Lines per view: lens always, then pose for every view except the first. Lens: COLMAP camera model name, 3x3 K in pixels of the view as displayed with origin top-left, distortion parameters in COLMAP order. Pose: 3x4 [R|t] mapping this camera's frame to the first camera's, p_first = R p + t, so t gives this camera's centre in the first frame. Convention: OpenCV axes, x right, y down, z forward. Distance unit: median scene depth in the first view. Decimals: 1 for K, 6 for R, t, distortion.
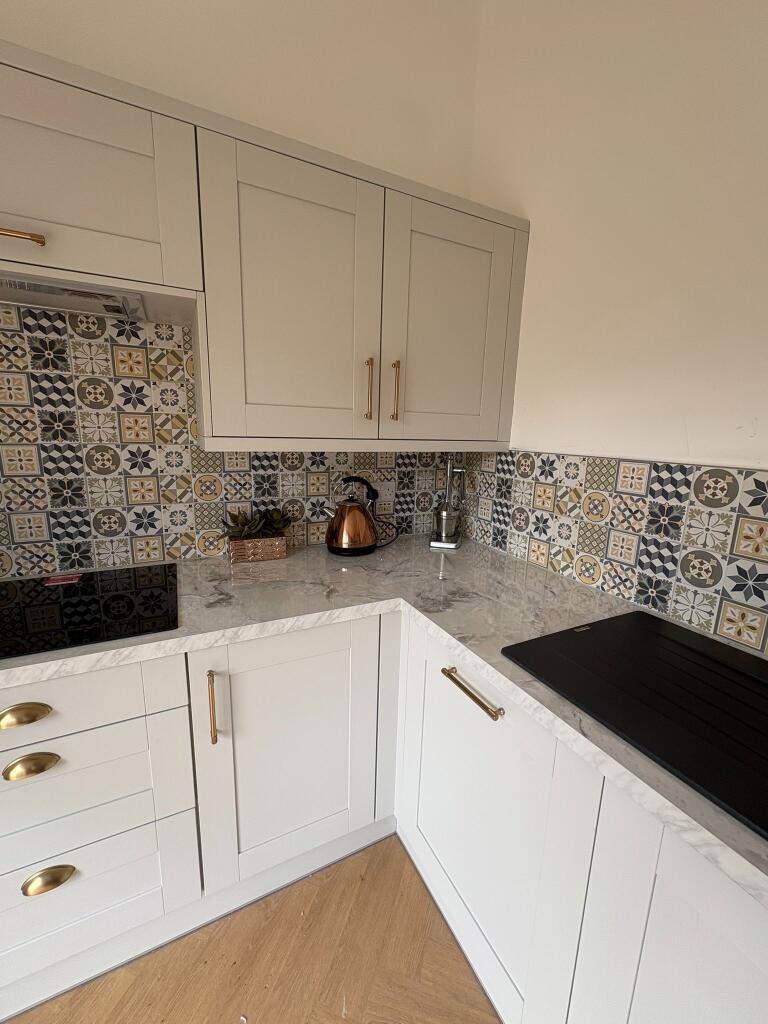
lens RADIAL K [[410.7, 0, 384.5], [0, 410.7, 511.2], [0, 0, 1]] dist [-0.000375, 0.000811]
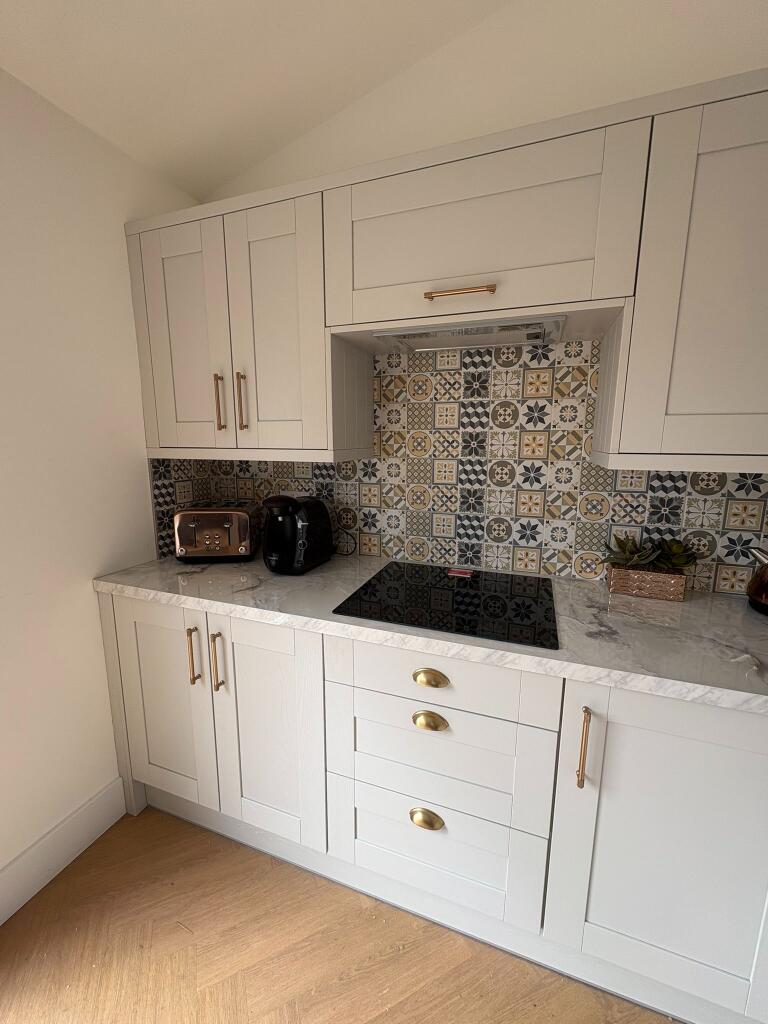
lens RADIAL K [[410.7, 0, 382.9], [0, 410.7, 510.9], [0, 0, 1]] dist [-0.000375, 0.000811]
pose [[0.684554, 0.102463, -0.721725, -0.089282], [-0.128241, 0.991558, 0.019135, -0.004274], [0.717593, 0.079456, 0.691916, 0.002947]]
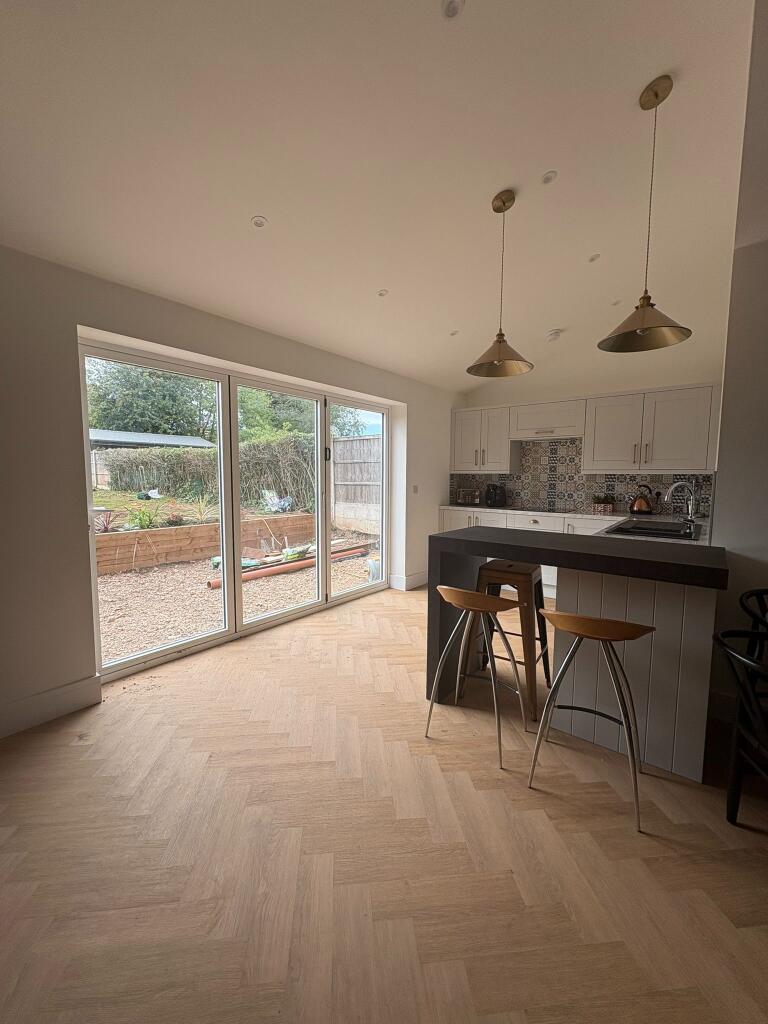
lens RADIAL K [[410.7, 0, 382.1], [0, 410.7, 512.2], [0, 0, 1]] dist [-0.000375, 0.000811]
pose [[0.420881, 0.056943, -0.905327, 1.936026], [-0.171184, 0.985081, -0.017623, 0.504953], [0.890817, 0.162394, 0.424350, -1.893453]]
